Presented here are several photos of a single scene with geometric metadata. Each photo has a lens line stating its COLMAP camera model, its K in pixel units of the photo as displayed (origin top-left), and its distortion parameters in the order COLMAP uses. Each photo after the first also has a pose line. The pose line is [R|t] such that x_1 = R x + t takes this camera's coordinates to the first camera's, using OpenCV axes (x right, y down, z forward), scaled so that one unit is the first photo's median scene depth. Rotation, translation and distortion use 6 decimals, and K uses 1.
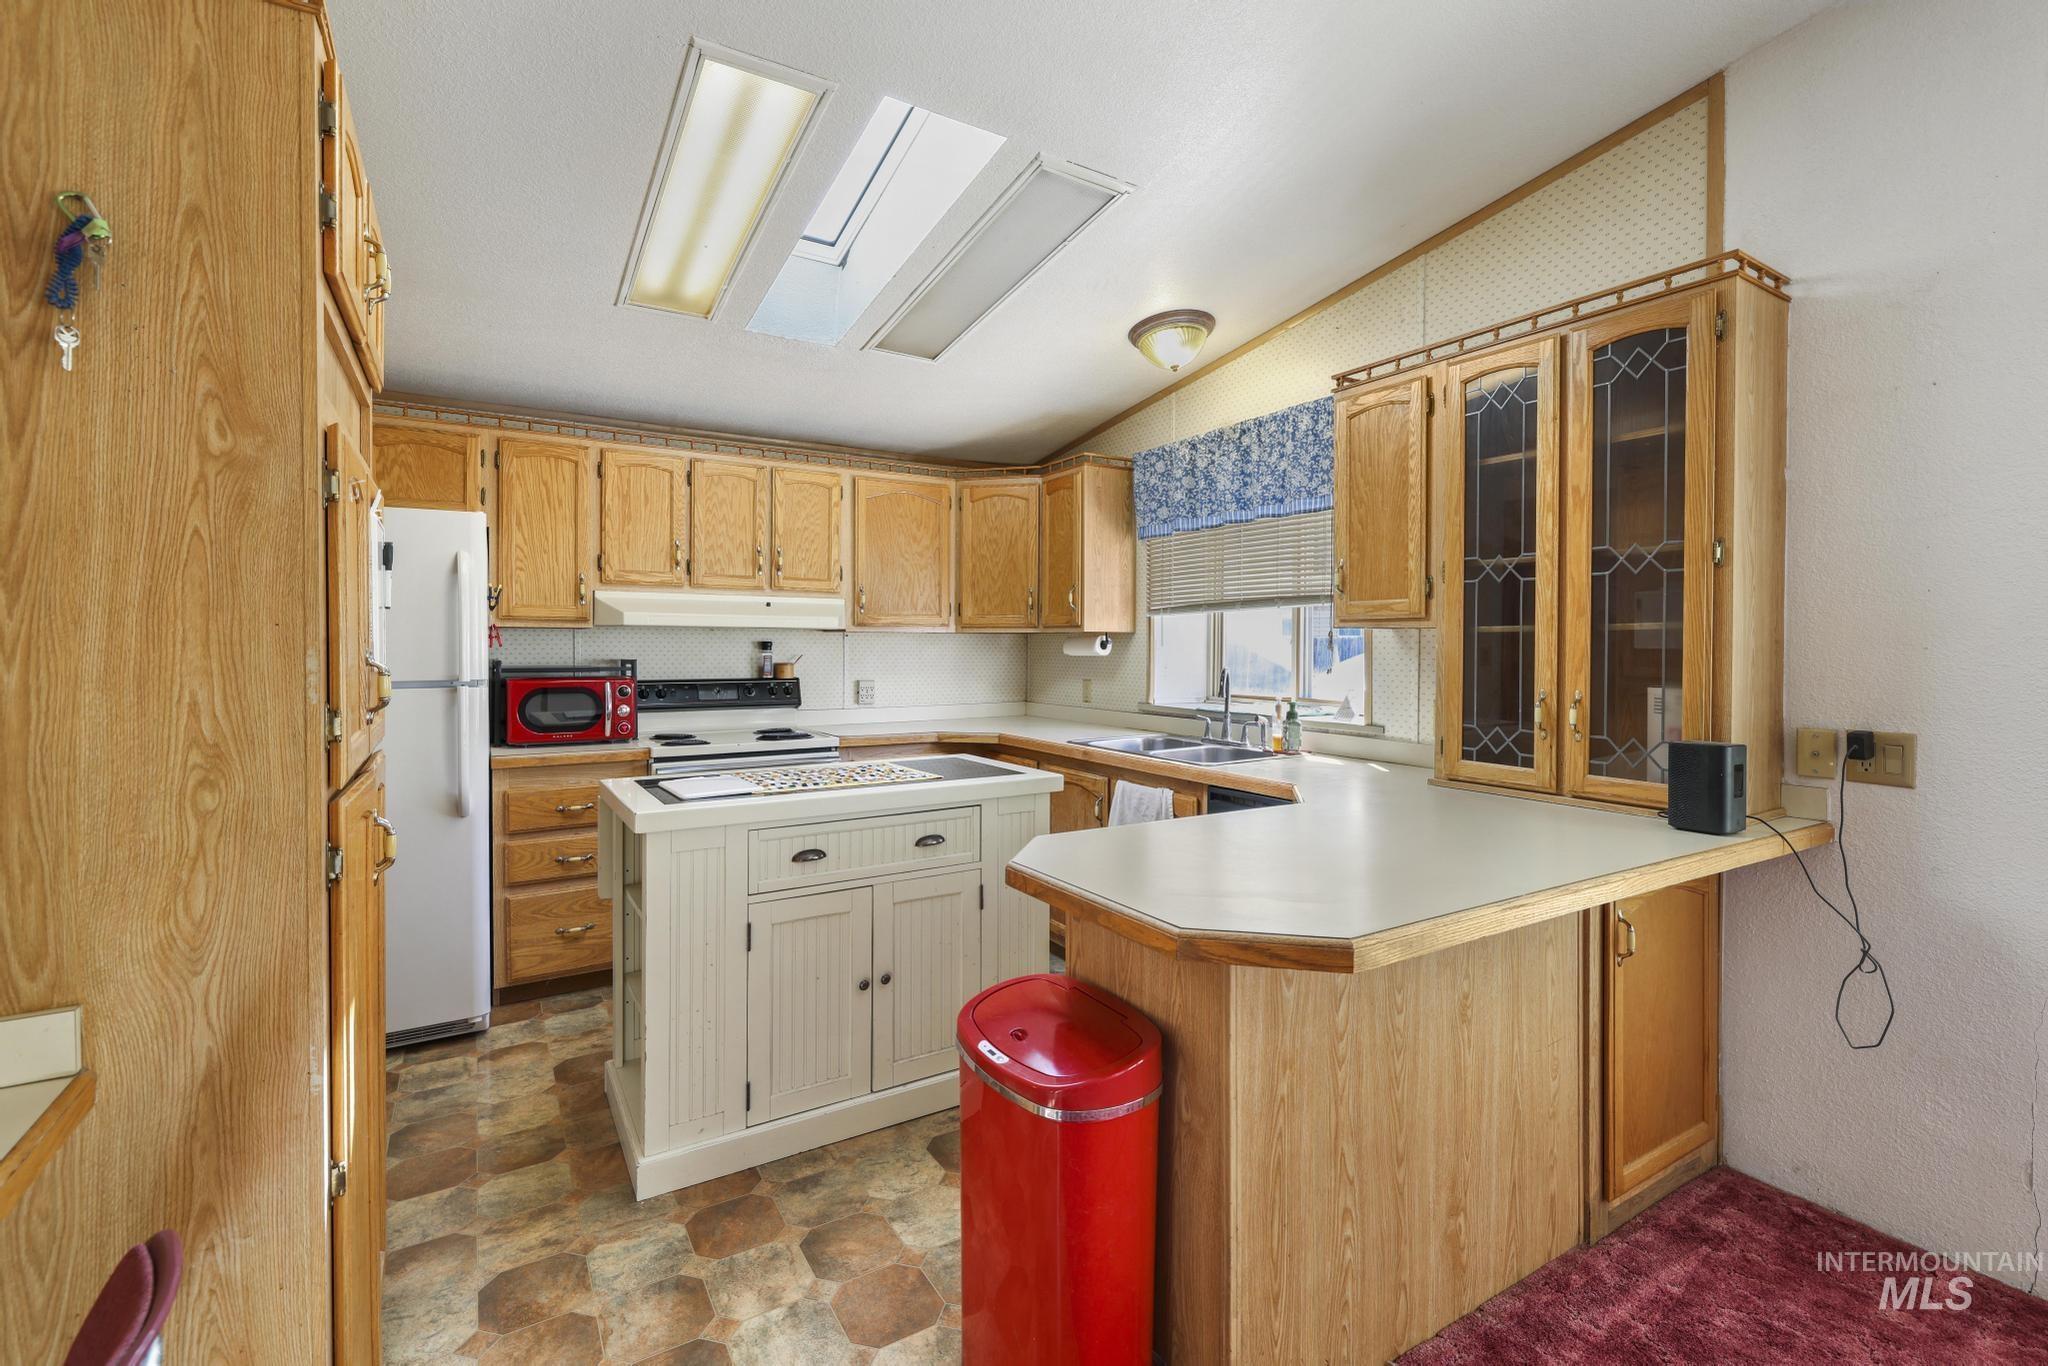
lens RADIAL K [[890.1, 0, 1027.0], [0, 890.1, 651.7], [0, 0, 1]] dist [-0.000941, -0.000093]
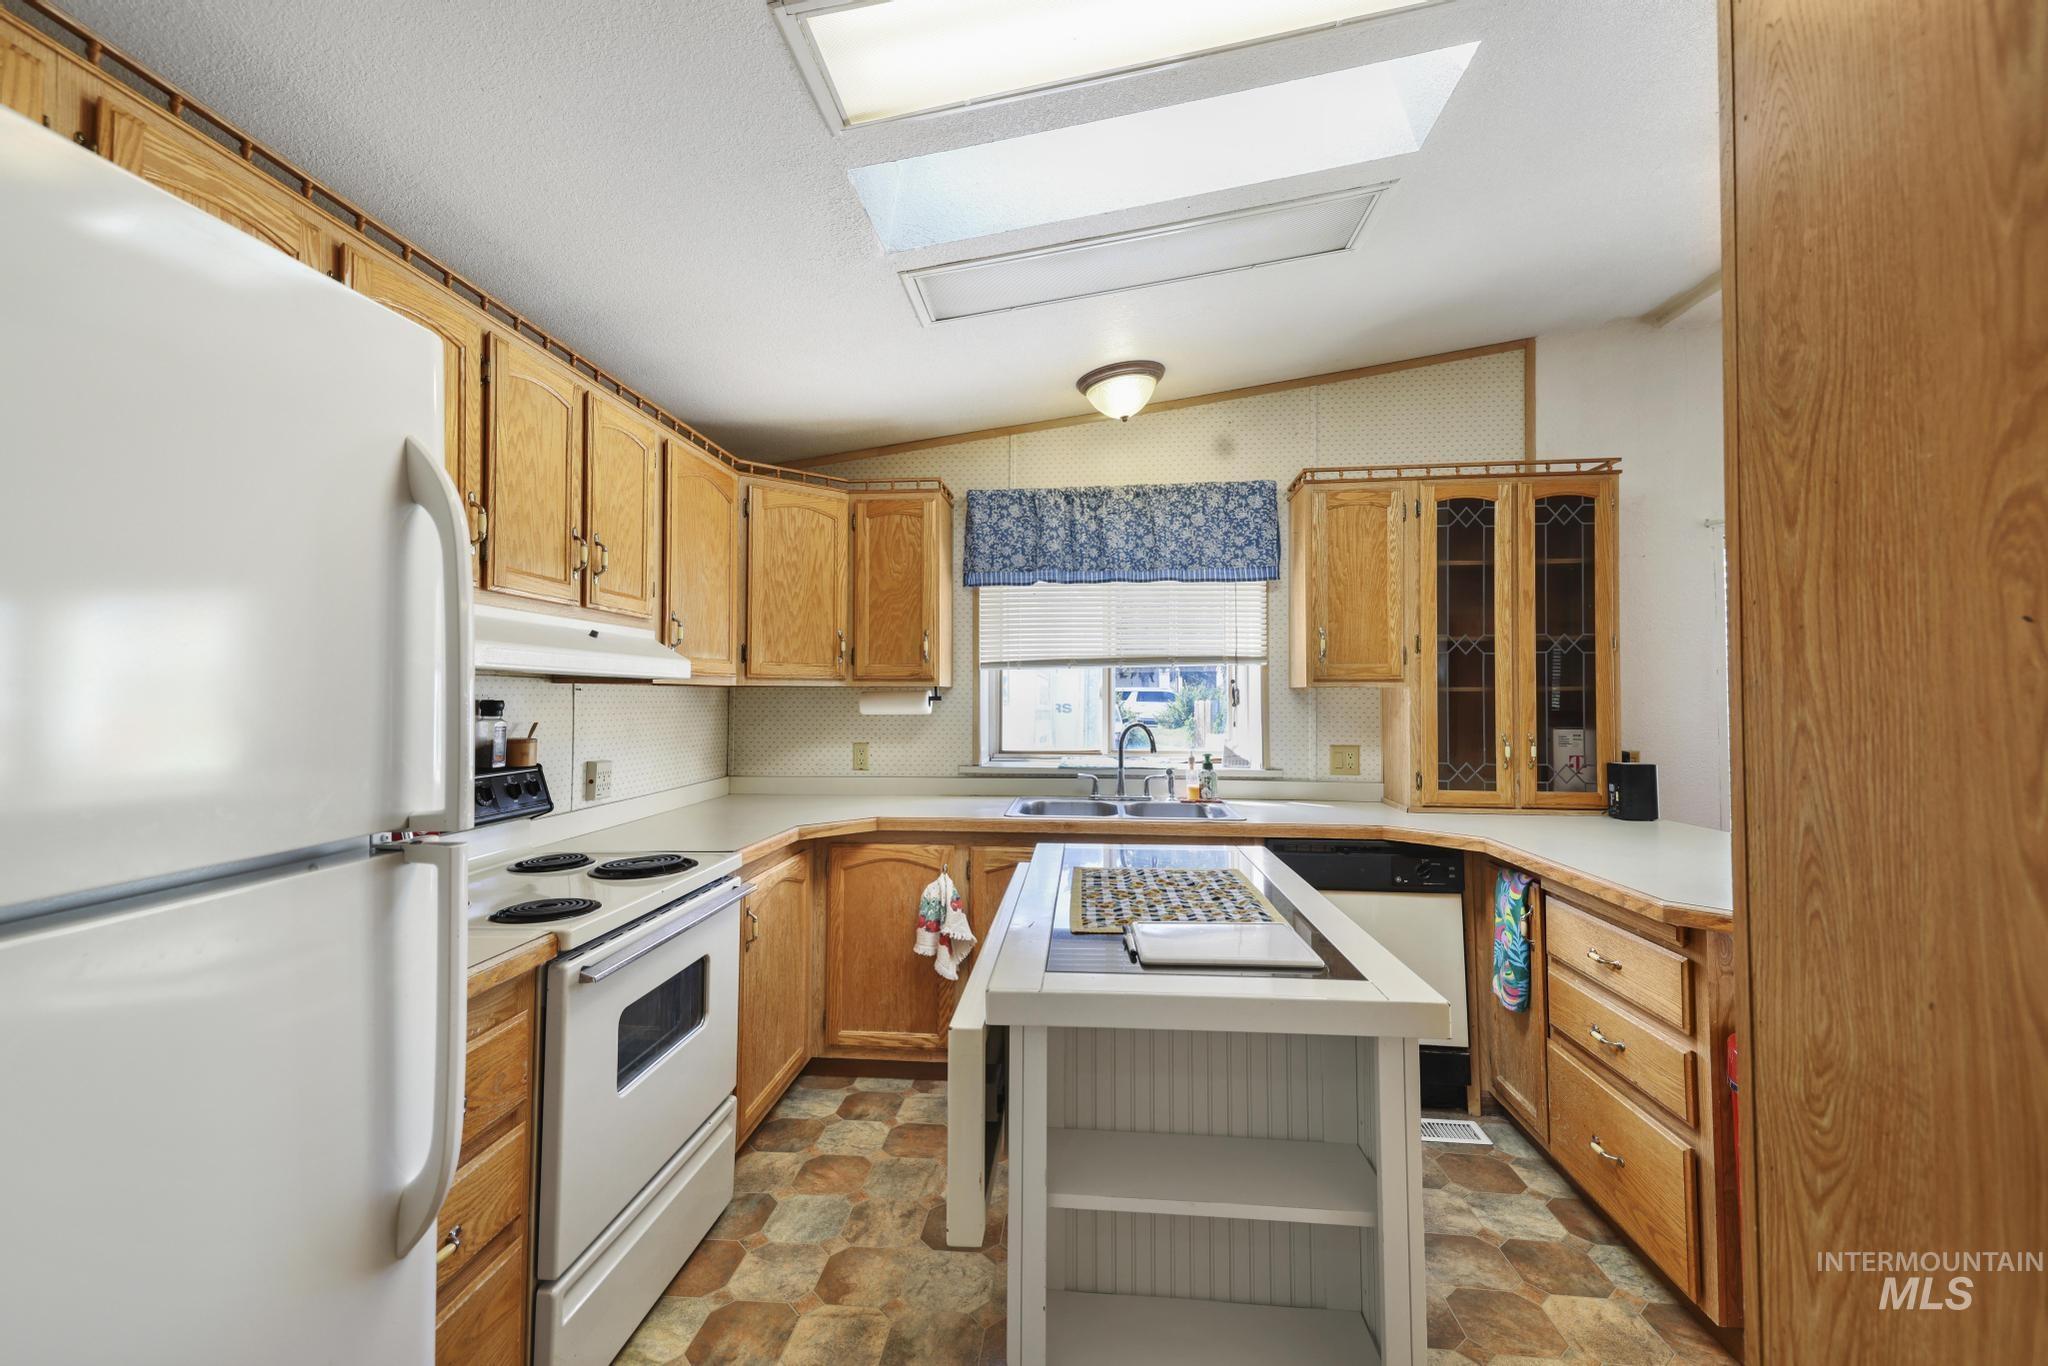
lens RADIAL K [[845.0, 0, 1026.8], [0, 845.0, 676.8], [0, 0, 1]] dist [0.049064, -0.016105]
pose [[0.604185, 0.014978, 0.796703, -0.935976], [0.008226, 0.999653, -0.025032, -0.018321], [-0.796802, 0.021678, 0.603852, 0.777075]]
